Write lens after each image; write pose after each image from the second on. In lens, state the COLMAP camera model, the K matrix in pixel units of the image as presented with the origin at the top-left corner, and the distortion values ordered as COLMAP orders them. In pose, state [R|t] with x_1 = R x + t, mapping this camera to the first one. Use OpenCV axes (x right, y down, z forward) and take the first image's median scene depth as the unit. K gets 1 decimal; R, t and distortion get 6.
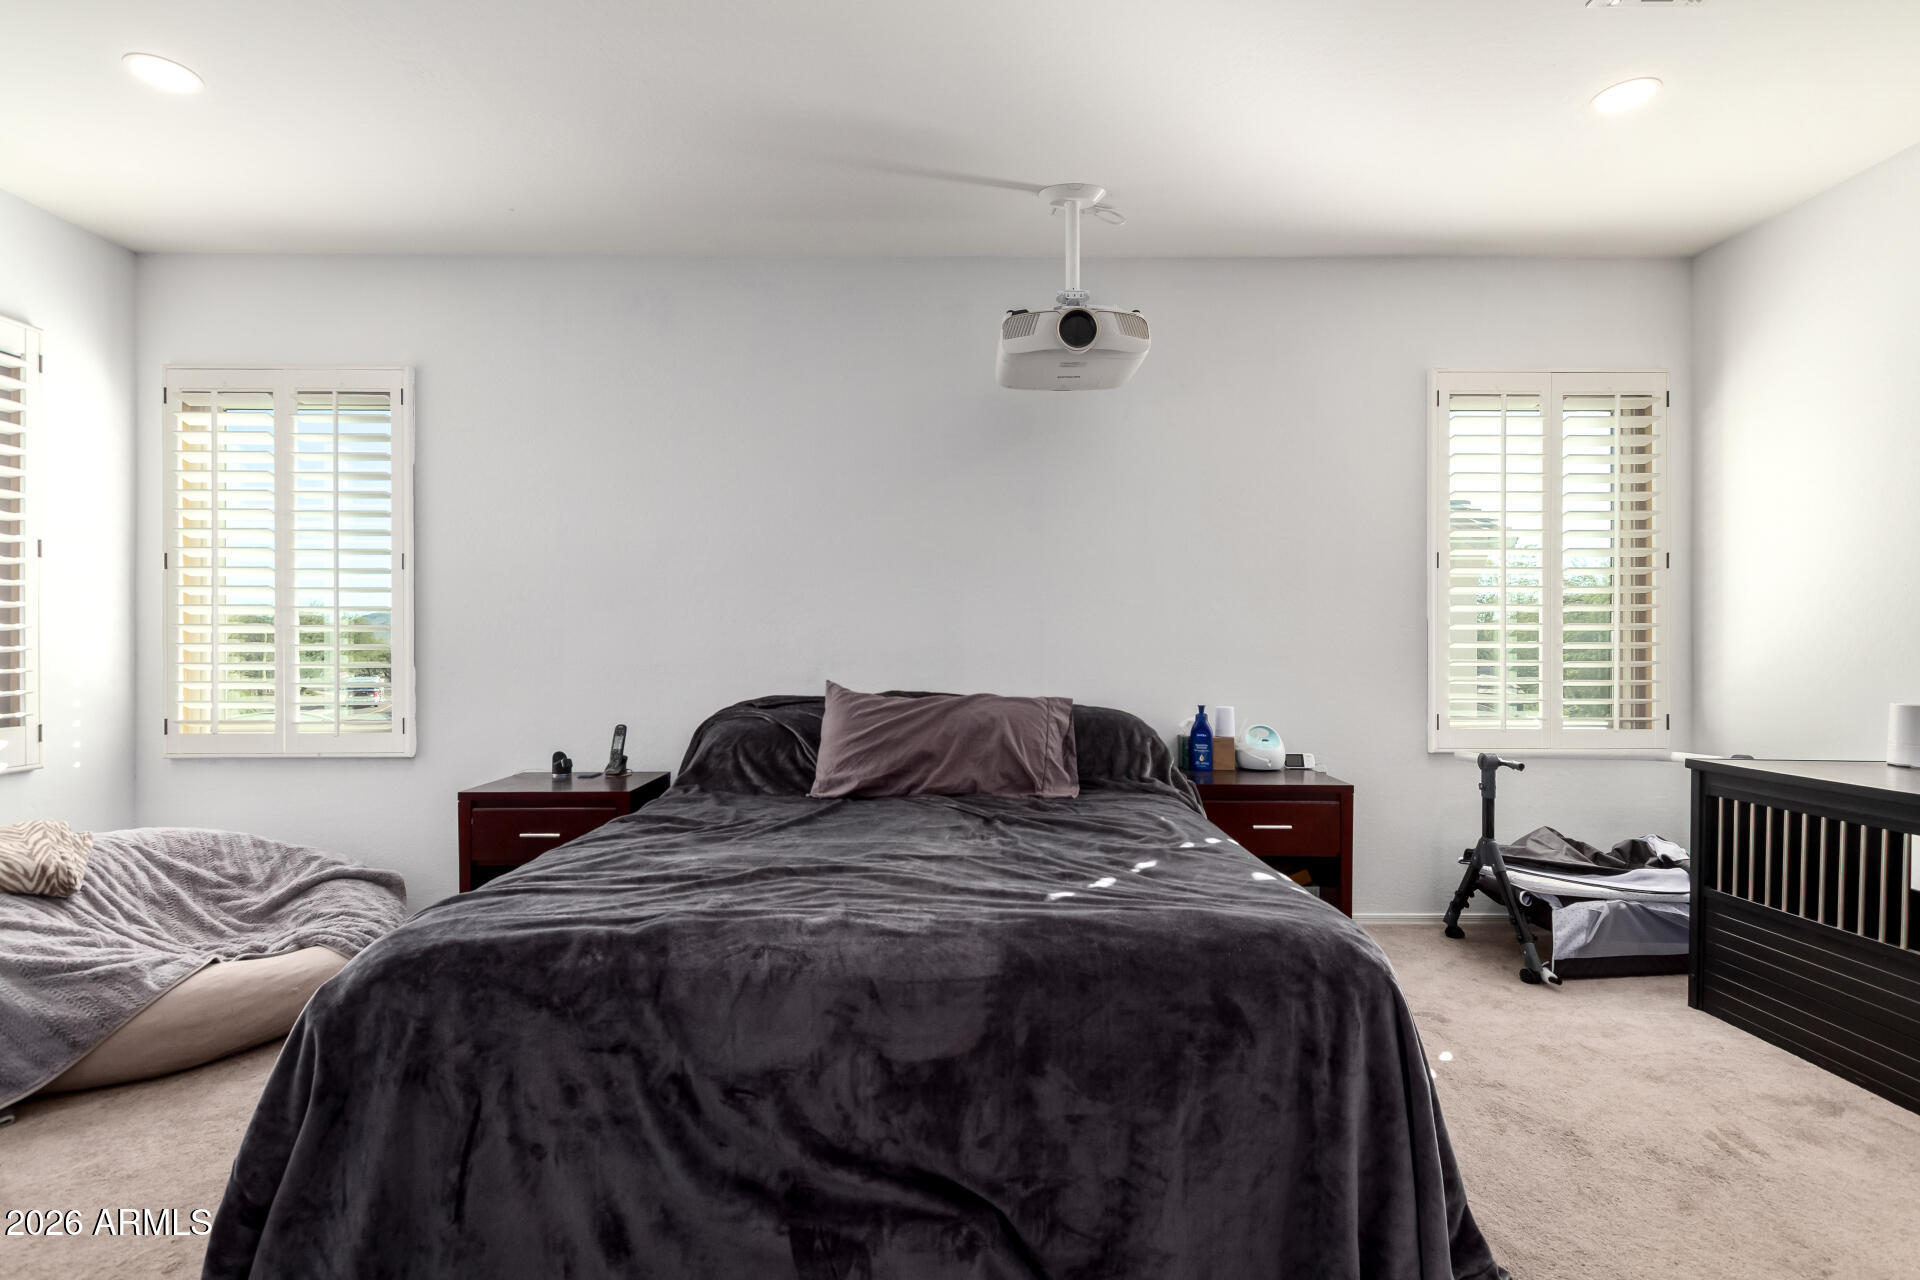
lens RADIAL K [[885.8, 0, 958.6], [0, 885.8, 641.5], [0, 0, 1]] dist [-0.002042, 0.000647]
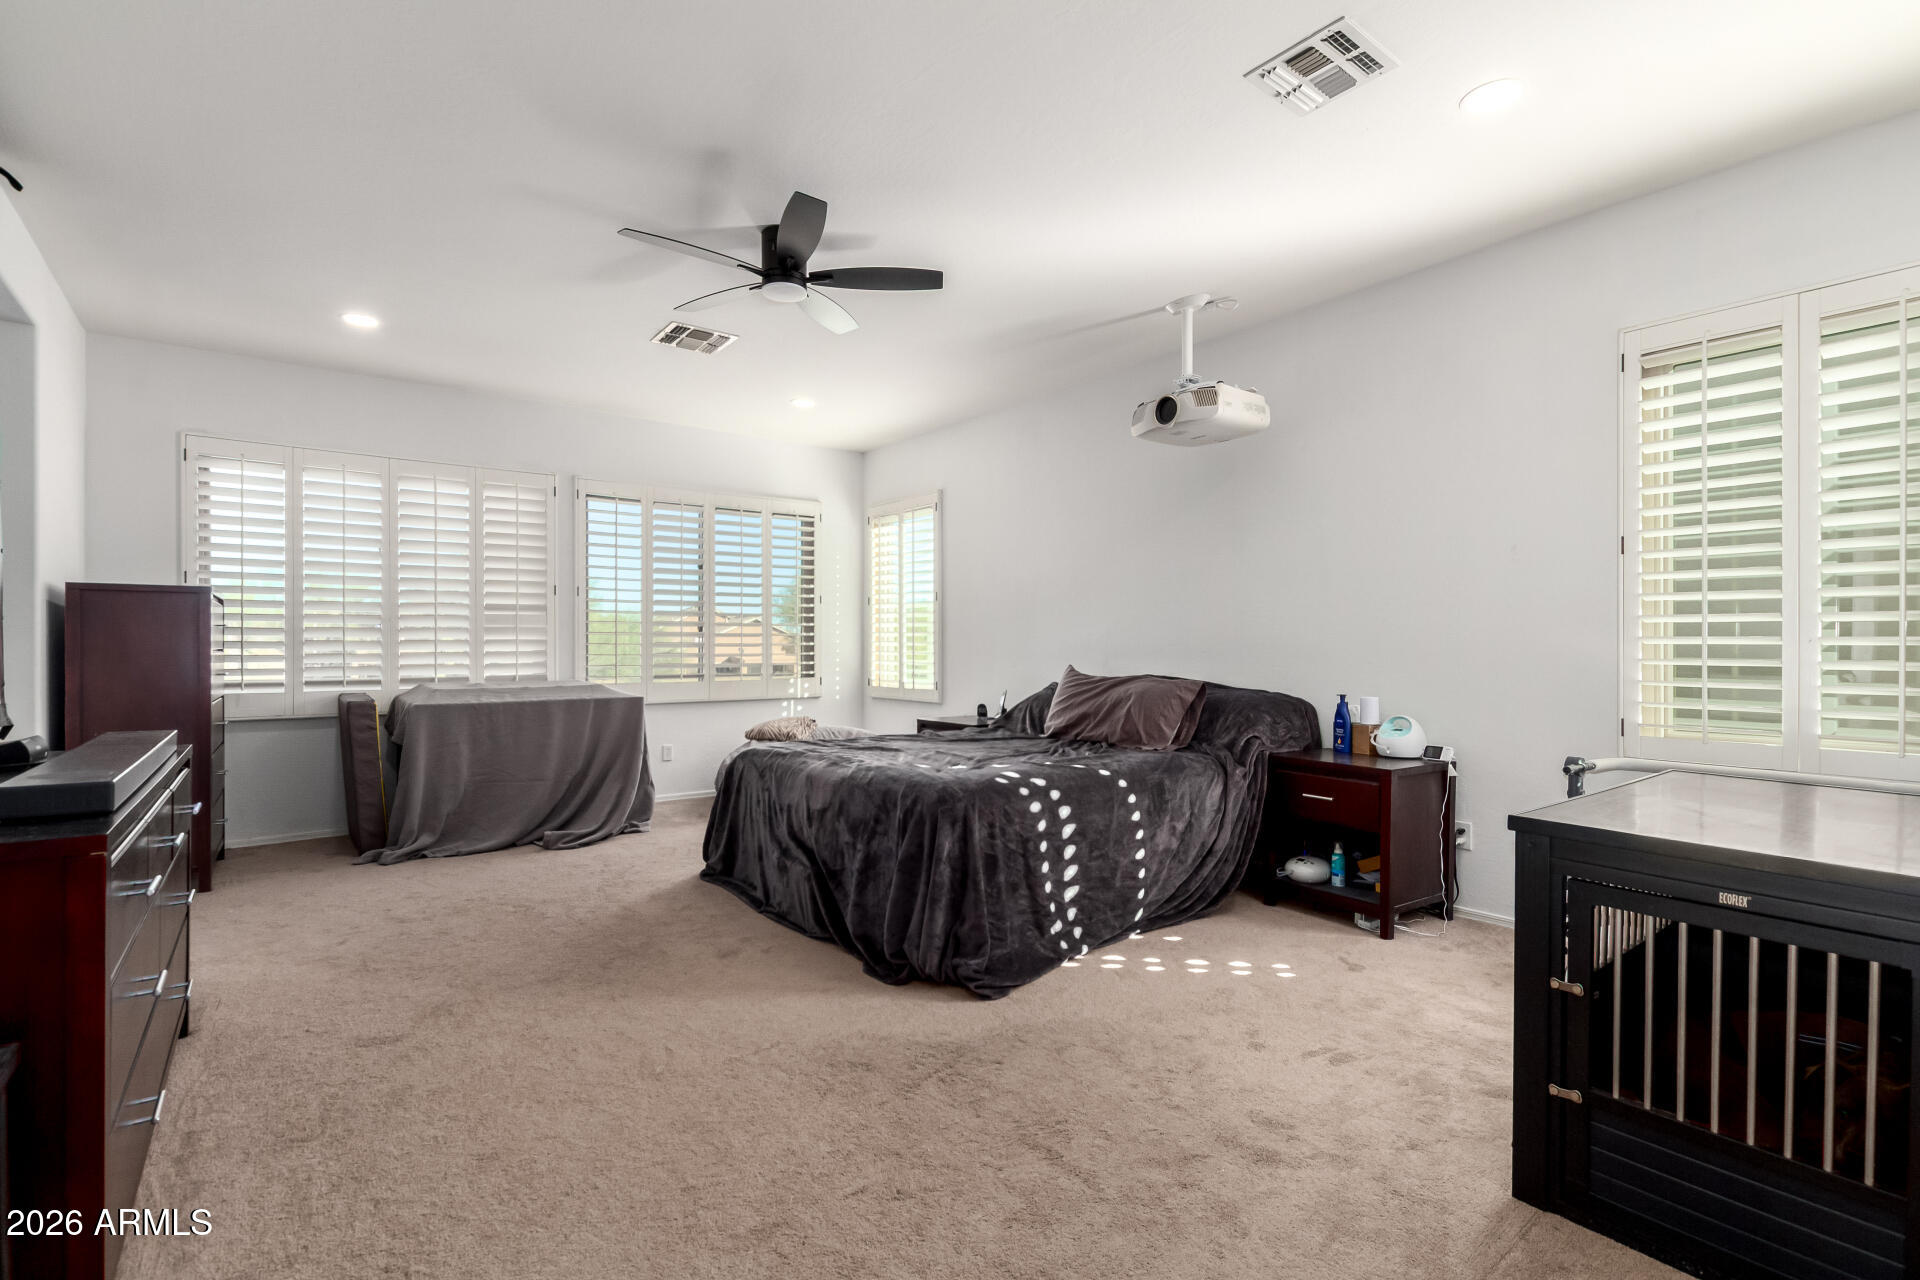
lens RADIAL K [[885.8, 0, 954.3], [0, 885.8, 647.0], [0, 0, 1]] dist [-0.002042, 0.000647]
pose [[0.596311, 0.003134, -0.802747, 0.904483], [0.006009, 0.999947, 0.008367, -0.001101], [0.802731, -0.009813, 0.596260, -0.072205]]
